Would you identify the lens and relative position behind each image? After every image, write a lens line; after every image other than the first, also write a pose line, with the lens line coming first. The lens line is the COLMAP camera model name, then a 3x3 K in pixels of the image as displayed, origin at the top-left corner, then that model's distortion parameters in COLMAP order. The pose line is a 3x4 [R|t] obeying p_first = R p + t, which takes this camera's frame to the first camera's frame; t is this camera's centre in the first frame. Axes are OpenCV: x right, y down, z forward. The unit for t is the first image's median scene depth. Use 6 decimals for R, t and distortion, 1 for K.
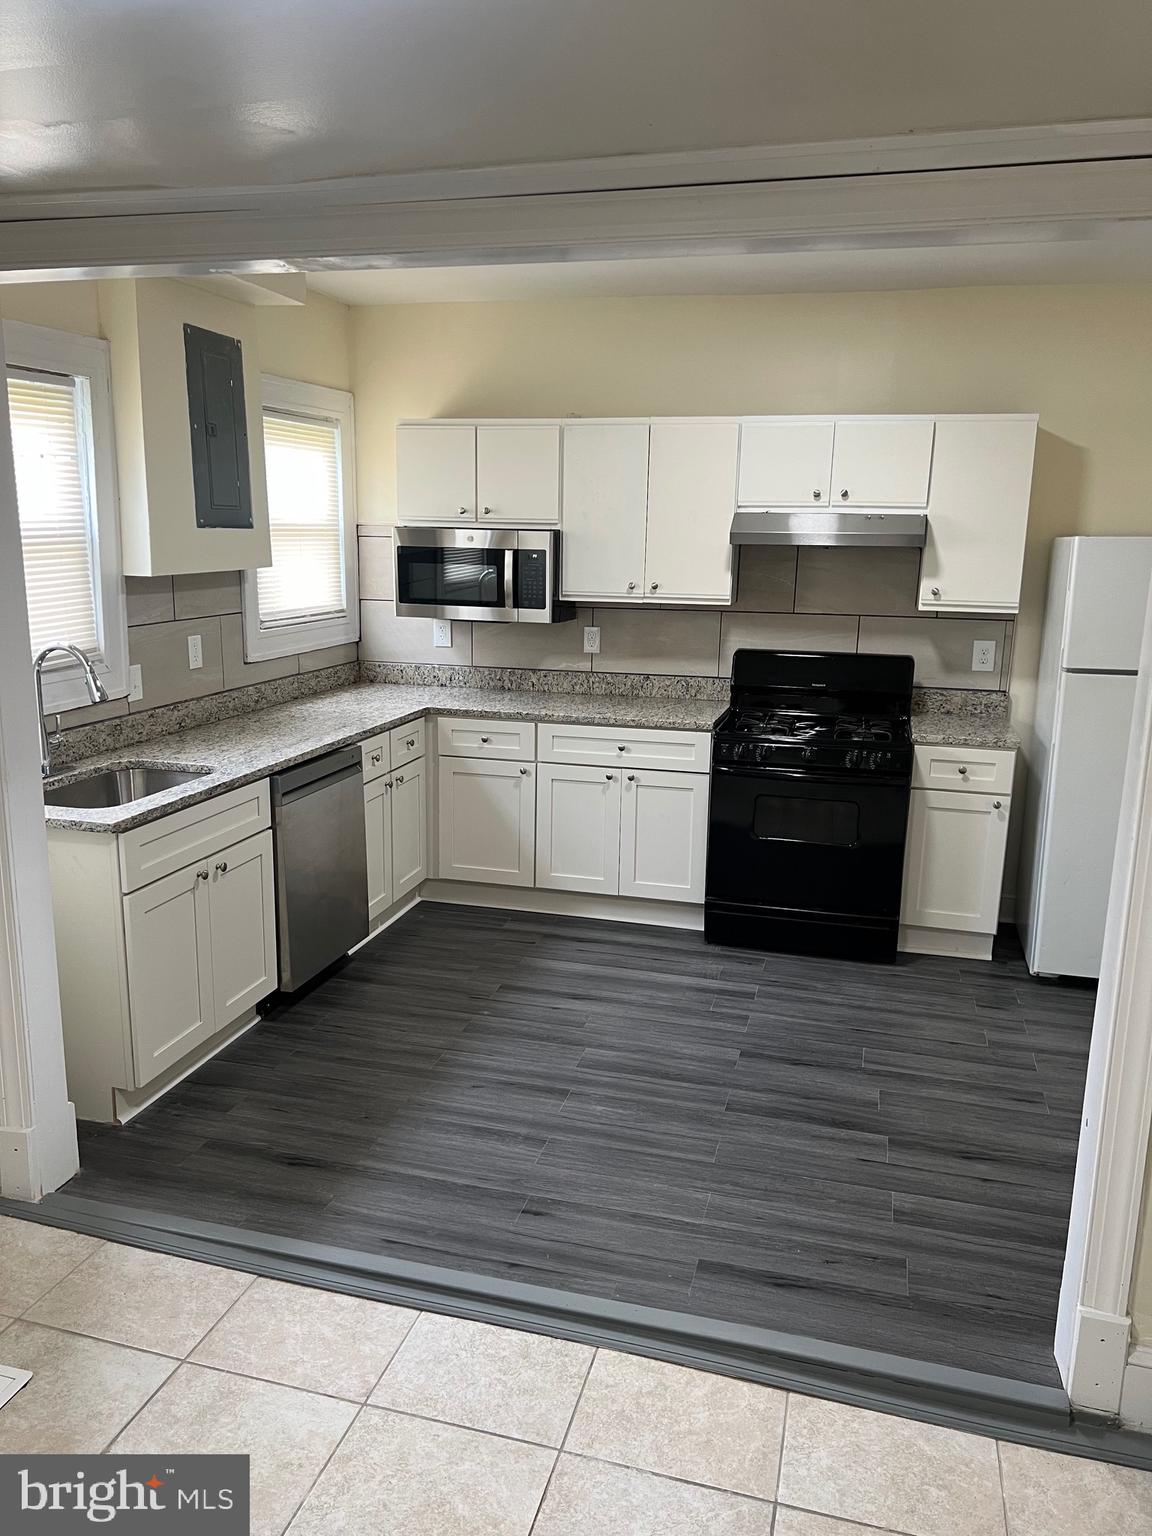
lens RADIAL K [[1162.3, 0, 577.3], [0, 1162.3, 776.3], [0, 0, 1]] dist [0.122489, -0.314930]
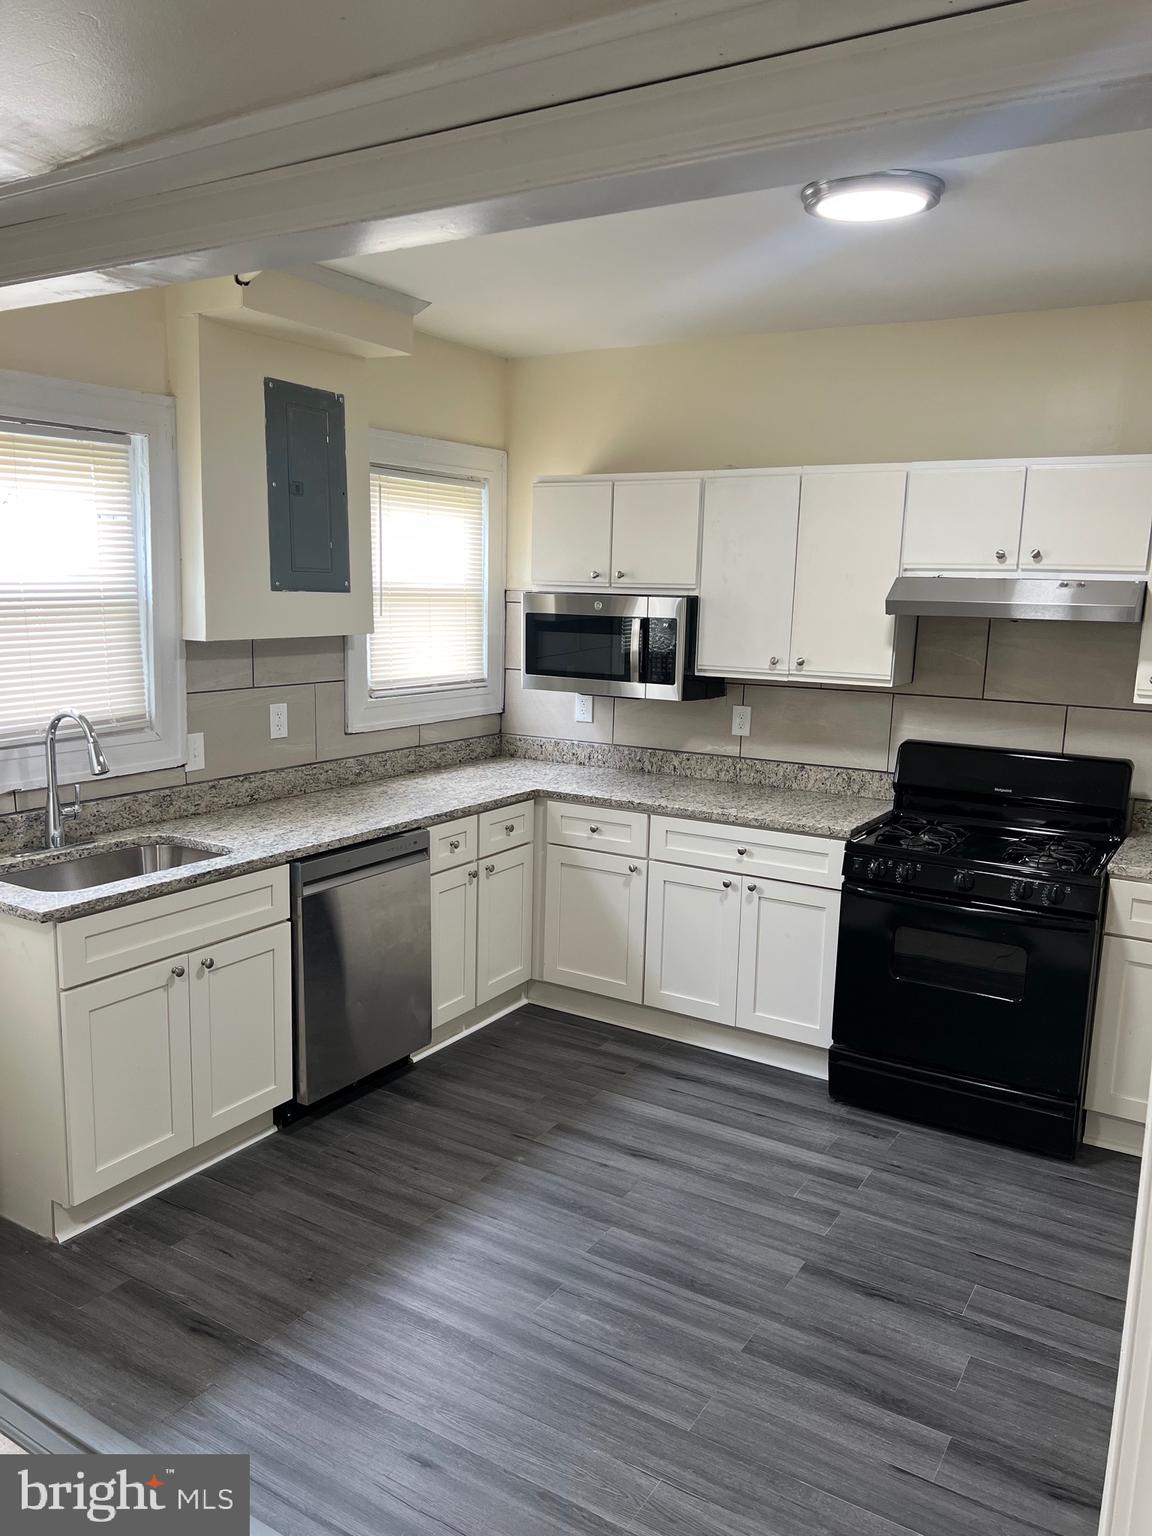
lens RADIAL K [[1162.2, 0, 576.0], [0, 1162.2, 768.0], [0, 0, 1]] dist [0.045166, -0.062582]
pose [[0.956775, 0.051053, -0.286313, 0.168665], [-0.068068, 0.996438, -0.049786, -0.036052], [0.282751, 0.067122, 0.956842, 0.164739]]
